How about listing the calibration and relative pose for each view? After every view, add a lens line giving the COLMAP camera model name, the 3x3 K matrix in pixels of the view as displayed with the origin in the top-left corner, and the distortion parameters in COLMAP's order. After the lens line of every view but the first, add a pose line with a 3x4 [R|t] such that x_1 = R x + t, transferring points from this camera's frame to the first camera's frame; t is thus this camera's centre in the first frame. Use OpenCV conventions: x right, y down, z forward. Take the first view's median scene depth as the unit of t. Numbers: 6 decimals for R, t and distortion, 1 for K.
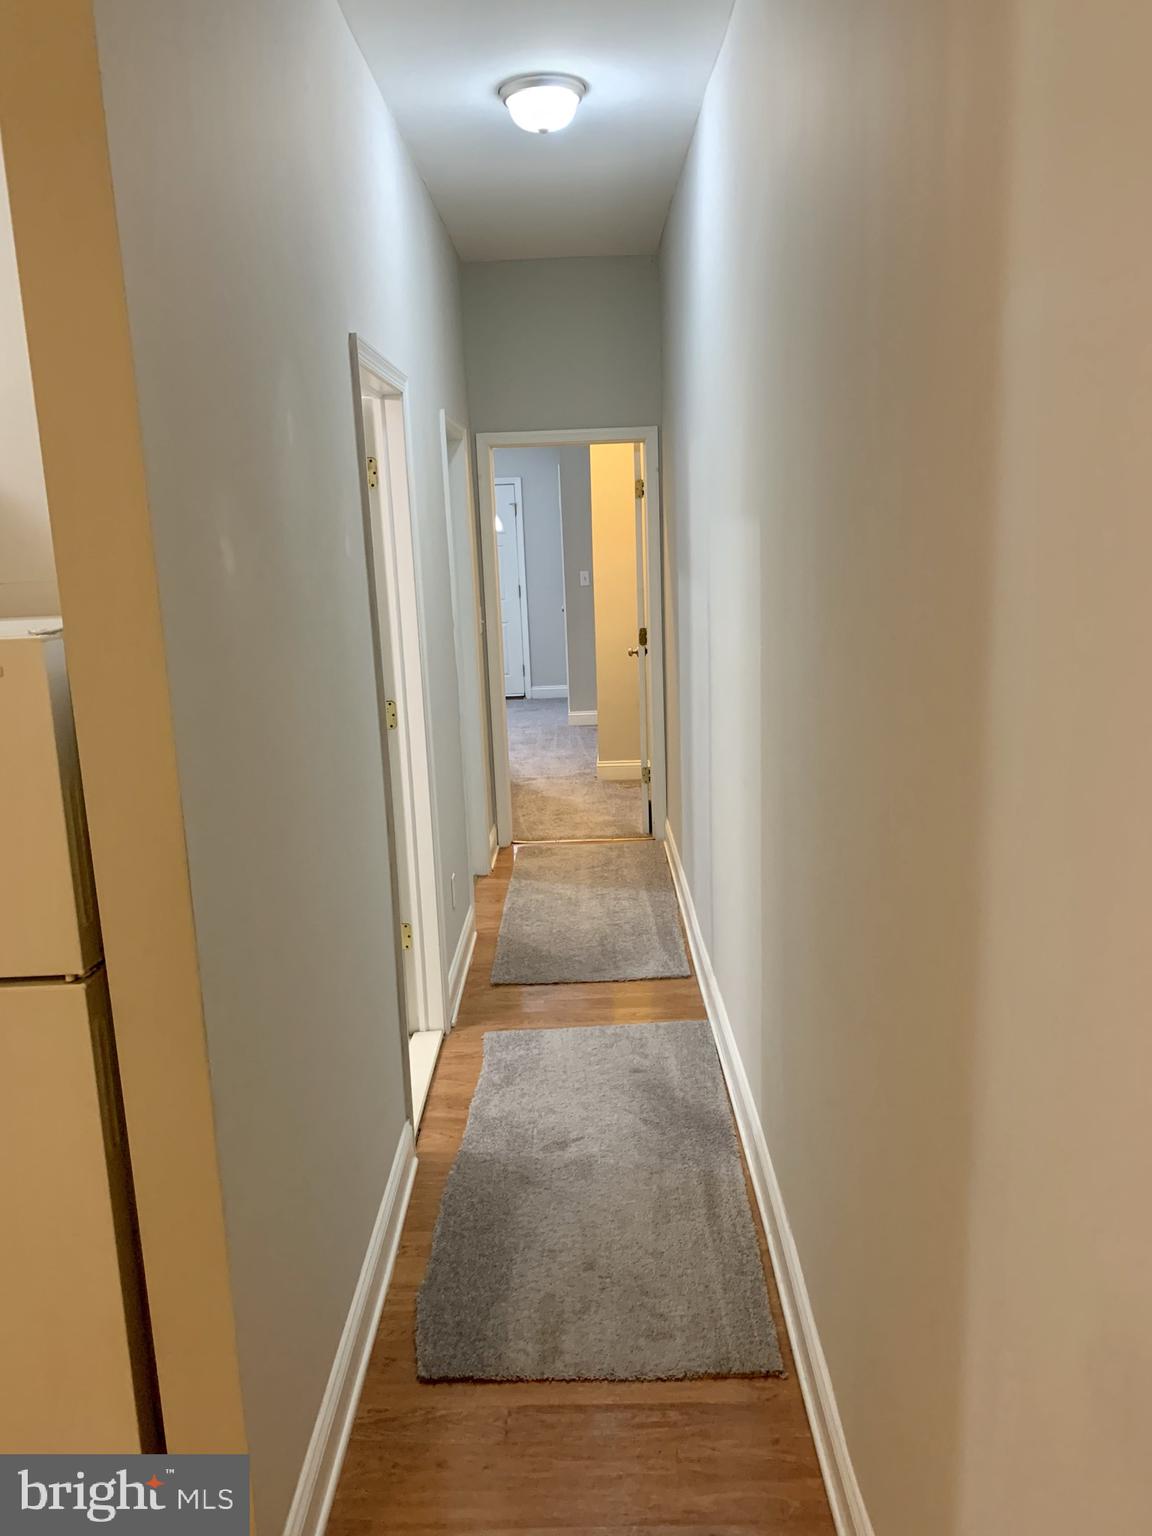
lens RADIAL K [[1172.3, 0, 576.0], [0, 1172.3, 768.0], [0, 0, 1]] dist [0.017154, -0.006688]
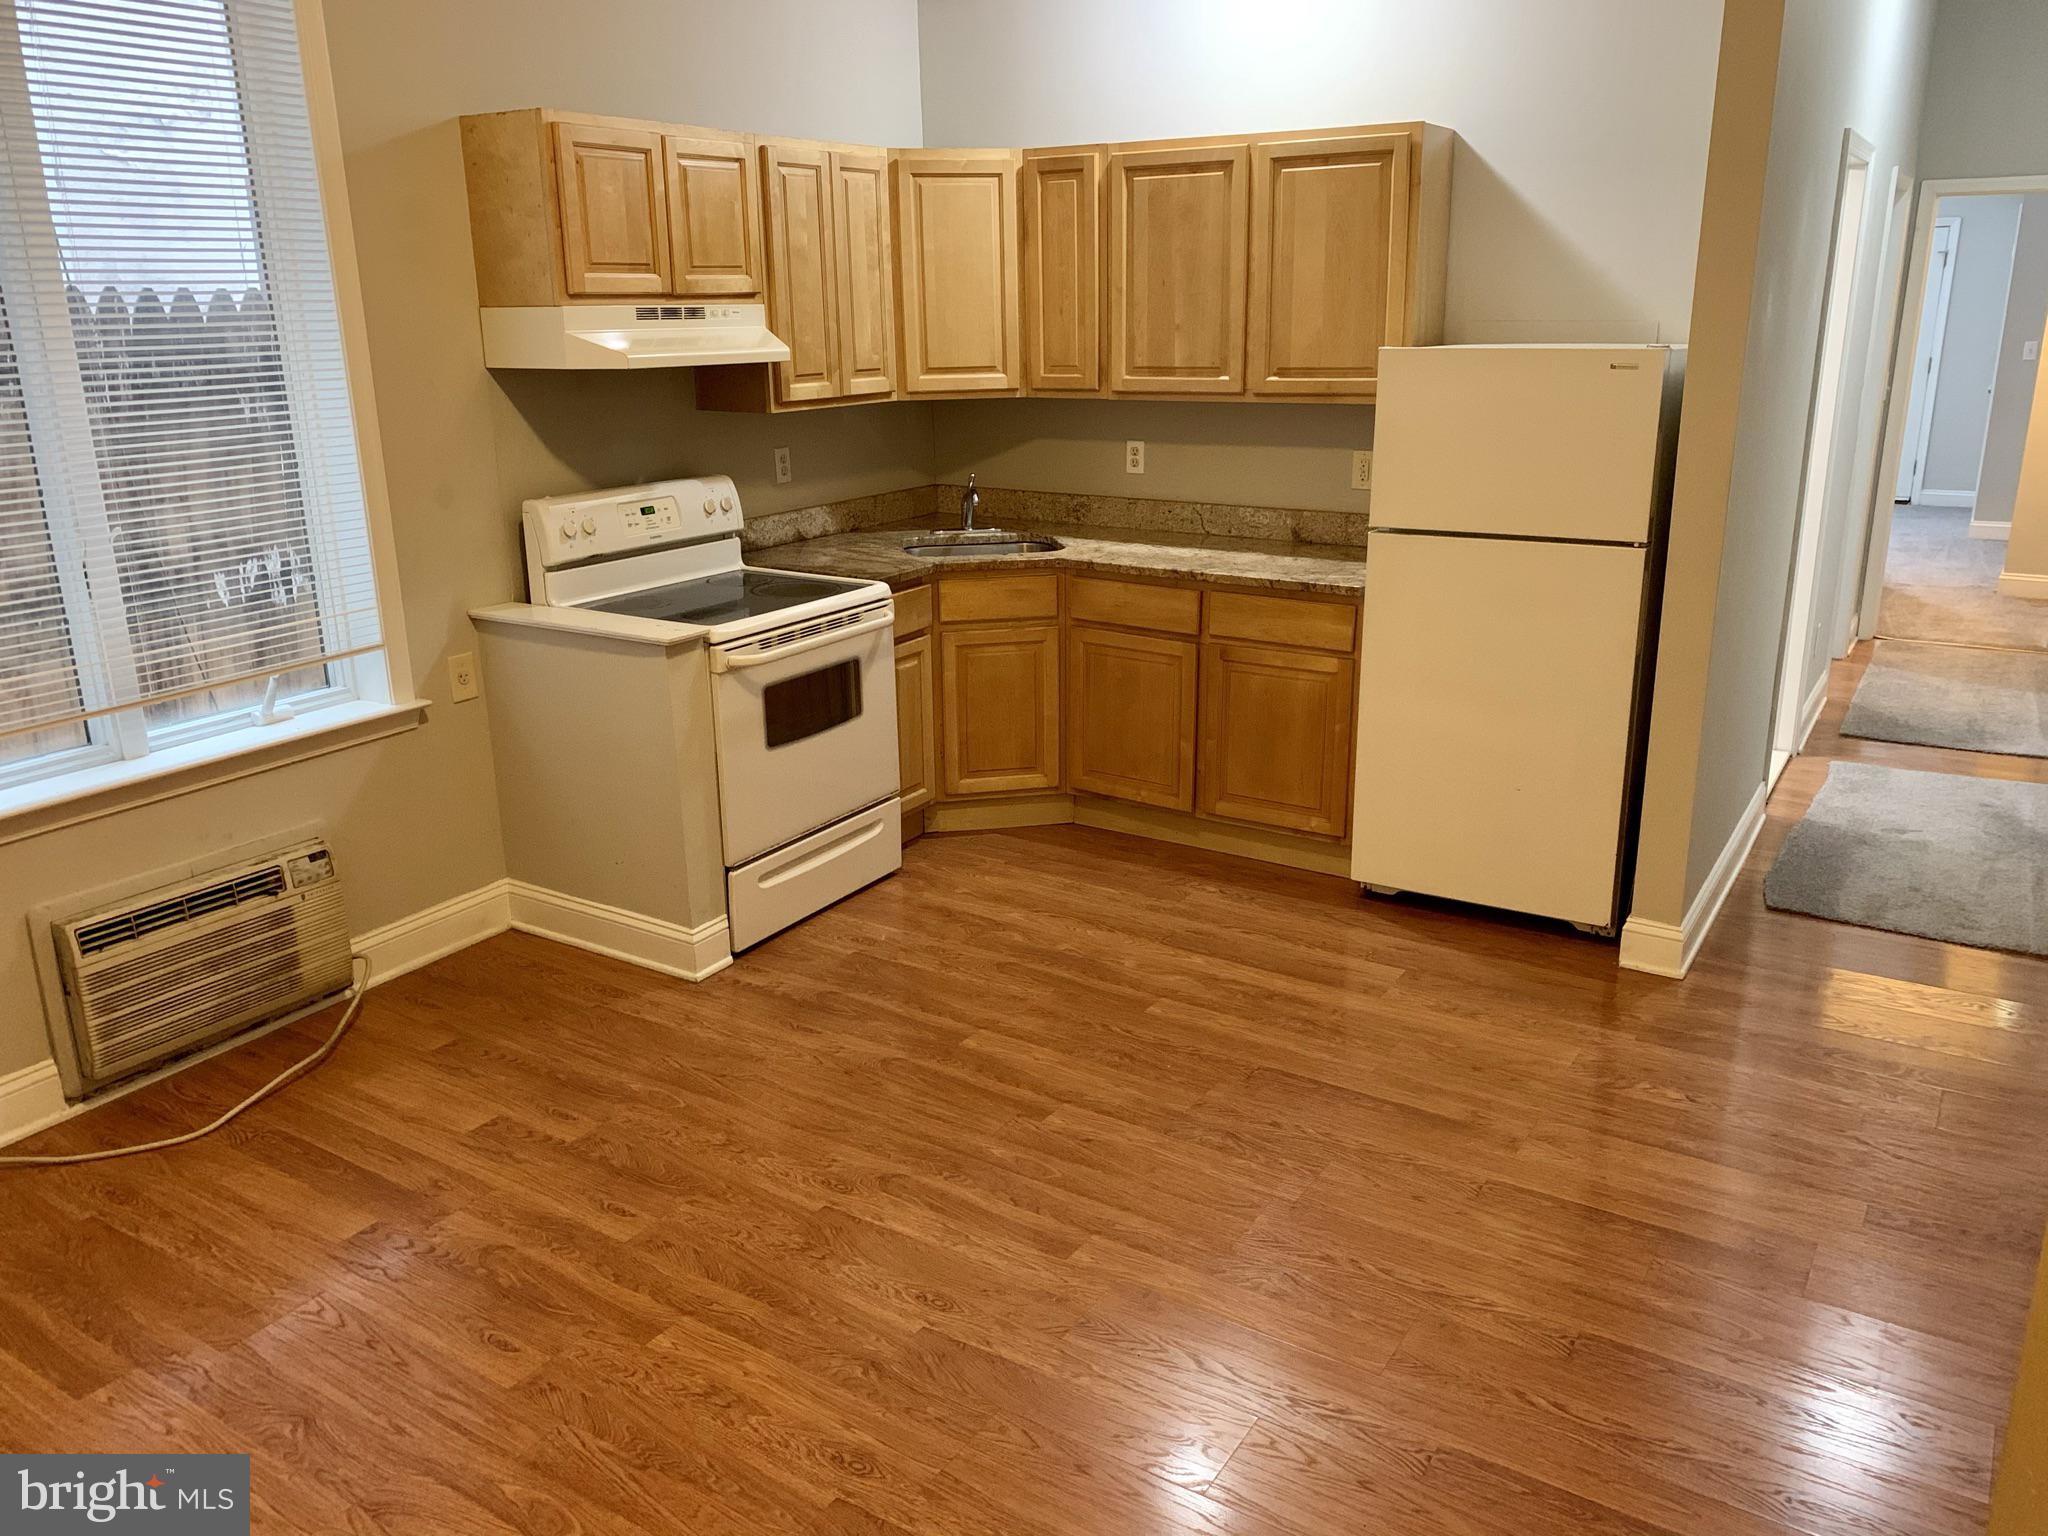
lens RADIAL K [[1552.7, 0, 1031.5], [0, 1552.7, 762.3], [0, 0, 1]] dist [0.061878, -0.083942]
pose [[0.853364, 0.170210, -0.492746, 0.005455], [-0.118417, 0.983779, 0.134747, 0.100098], [0.507688, -0.056639, 0.859677, -0.525691]]
